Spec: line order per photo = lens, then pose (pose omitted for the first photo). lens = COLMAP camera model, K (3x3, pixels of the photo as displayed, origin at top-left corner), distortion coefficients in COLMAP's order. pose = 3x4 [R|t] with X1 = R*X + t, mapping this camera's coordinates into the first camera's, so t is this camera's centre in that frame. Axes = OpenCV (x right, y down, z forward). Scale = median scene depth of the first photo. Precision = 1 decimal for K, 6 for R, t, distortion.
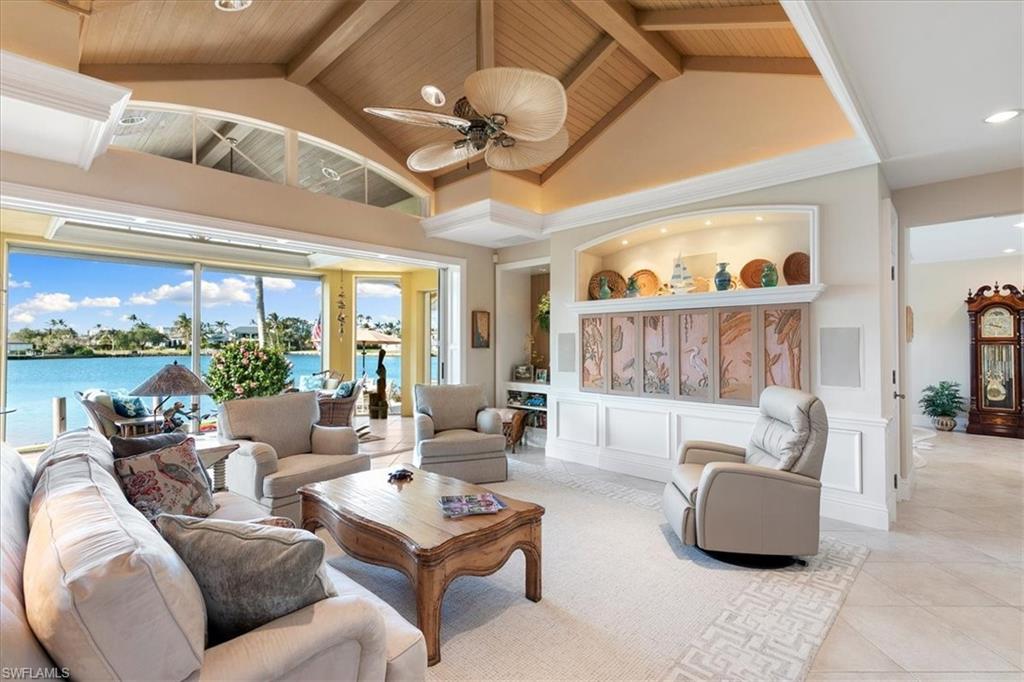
lens RADIAL K [[471.9, 0, 512.0], [0, 471.9, 341.0], [0, 0, 1]] dist [-0.003361, -0.000246]
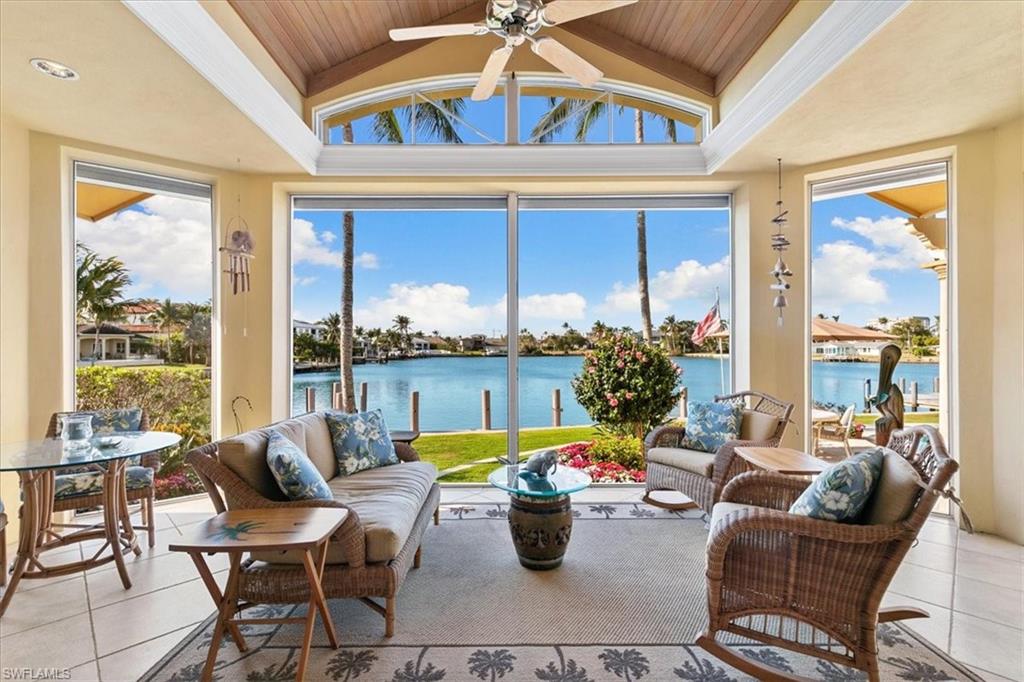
lens RADIAL K [[458.2, 0, 512.0], [0, 458.2, 341.0], [0, 0, 1]] dist [0.010630, 0.000322]
pose [[0.695839, -0.008126, -0.718152, -0.150532], [0.004070, 0.999965, -0.007372, 0.010762], [0.718186, 0.002207, 0.695847, 0.346221]]
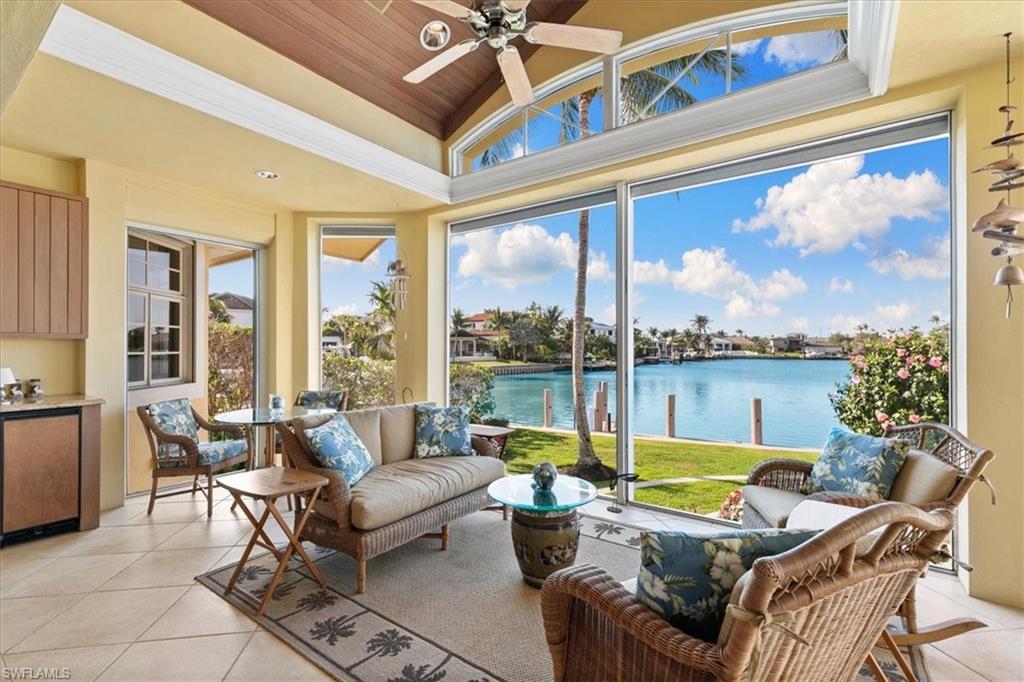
lens RADIAL K [[458.2, 0, 512.0], [0, 458.2, 341.0], [0, 0, 1]] dist [0.010630, 0.000322]
pose [[0.139906, -0.010965, -0.990104, -0.098437], [0.003576, 0.999938, -0.010569, 0.009591], [0.990158, -0.002062, 0.139936, 0.458951]]
